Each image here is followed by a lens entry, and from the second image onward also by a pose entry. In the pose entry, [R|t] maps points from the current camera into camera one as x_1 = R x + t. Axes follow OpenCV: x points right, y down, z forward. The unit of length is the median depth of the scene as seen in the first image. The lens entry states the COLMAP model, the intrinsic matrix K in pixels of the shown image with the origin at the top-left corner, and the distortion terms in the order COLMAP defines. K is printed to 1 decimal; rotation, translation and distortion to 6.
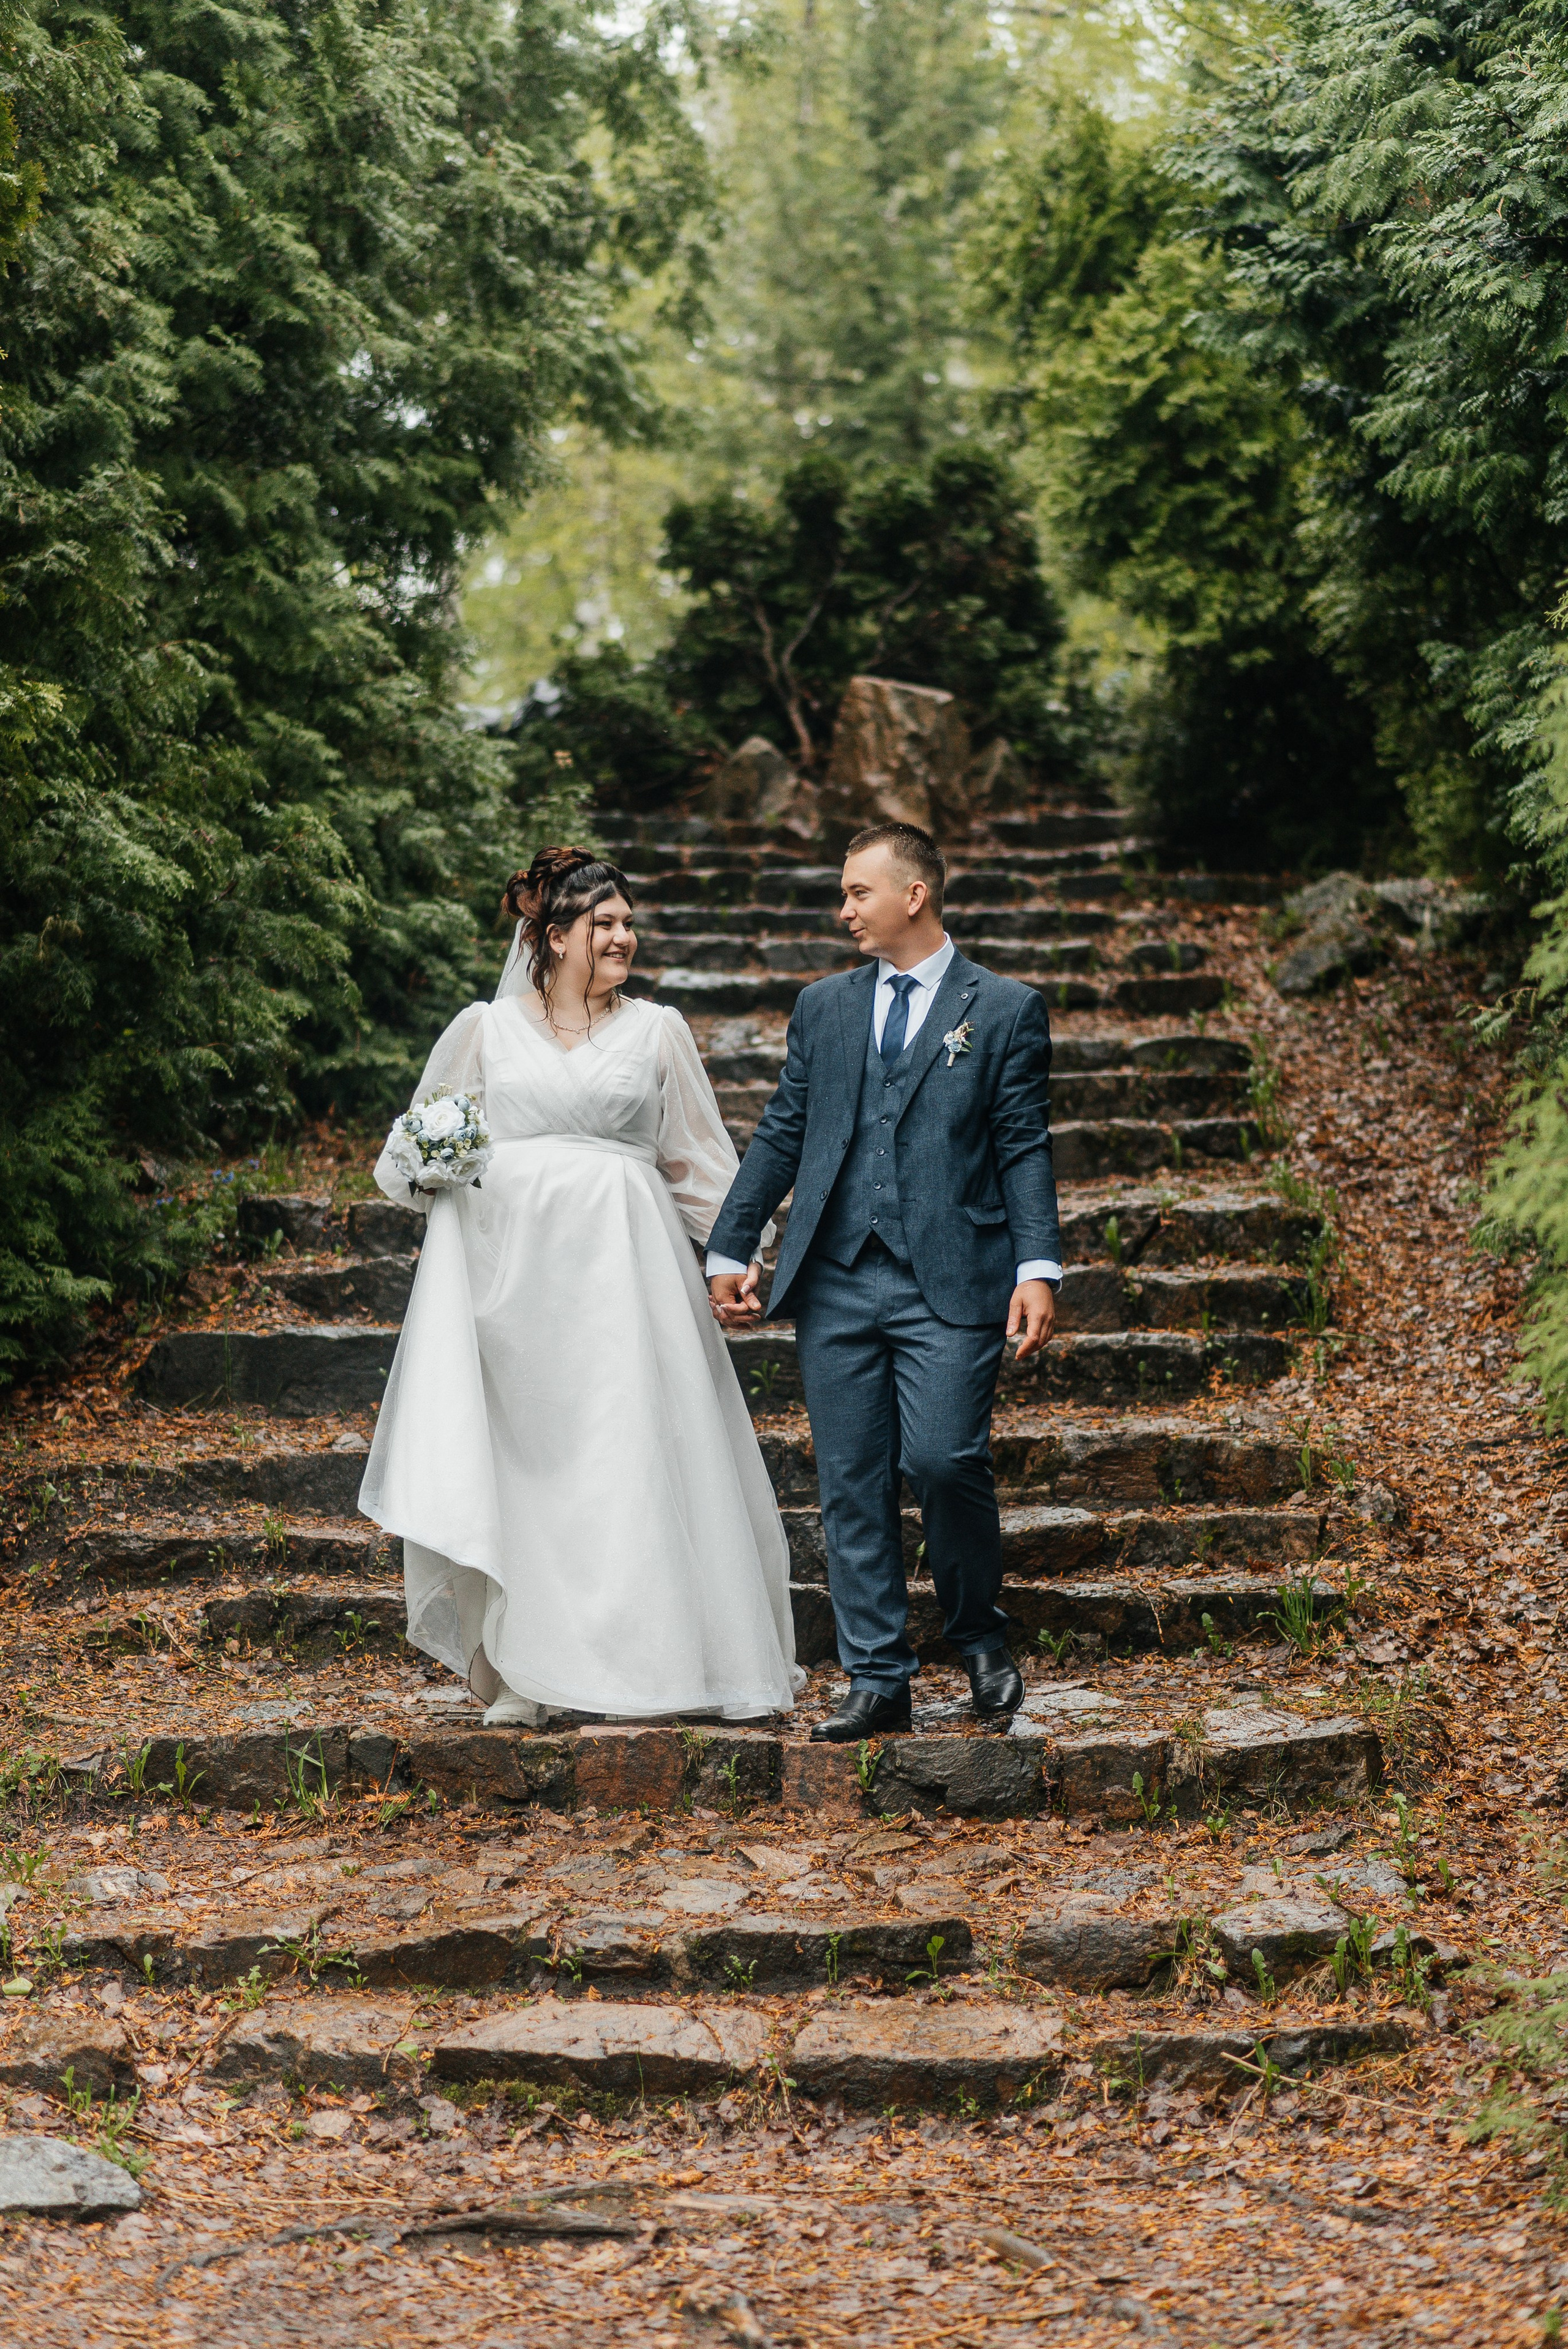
lens RADIAL K [[5614.3, 0, 783.1], [0, 5614.3, 1165.0], [0, 0, 1]] dist [0.004447, 0.000000]
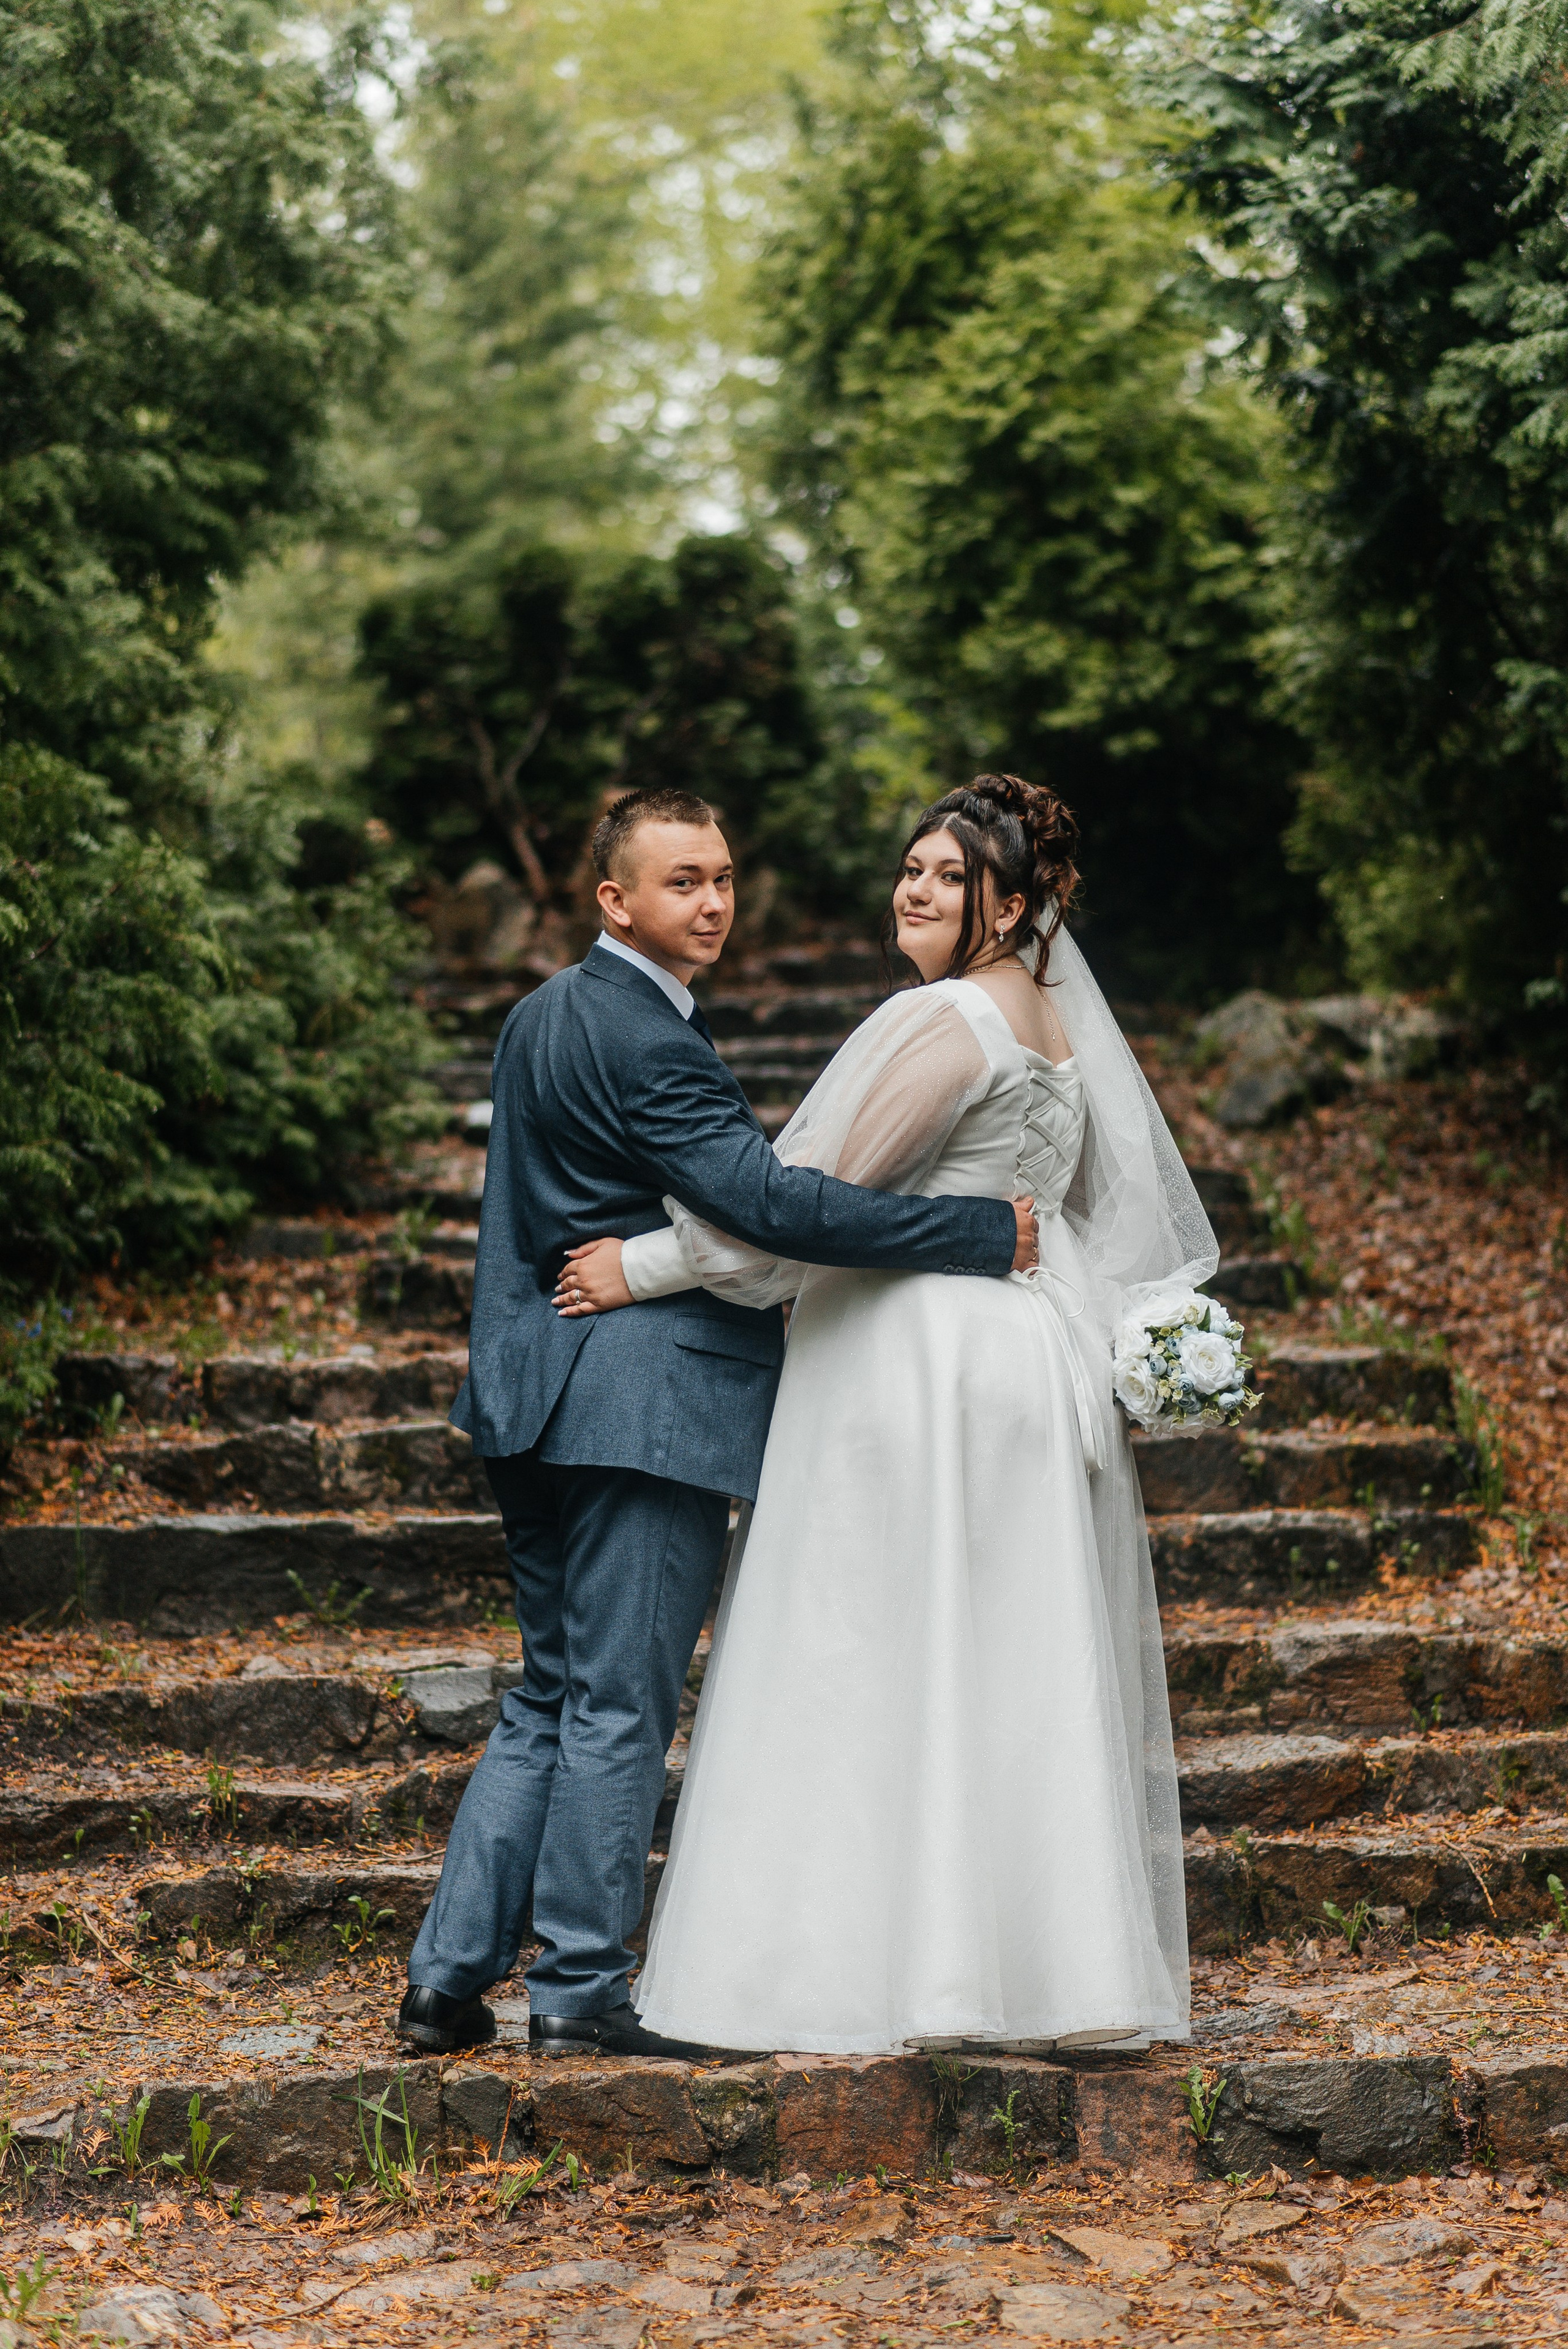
lens RADIAL K [[5614.3, 0, 784.8], [0, 5614.3, 1186.5], [0, 0, 1]] dist [0.004447, 0.000000]
pose [[0.993865, -0.005934, 0.110438, -0.083227], [0.011141, 0.998852, -0.046586, 0.019597], [-0.110035, 0.047530, 0.992791, 0.236911]]
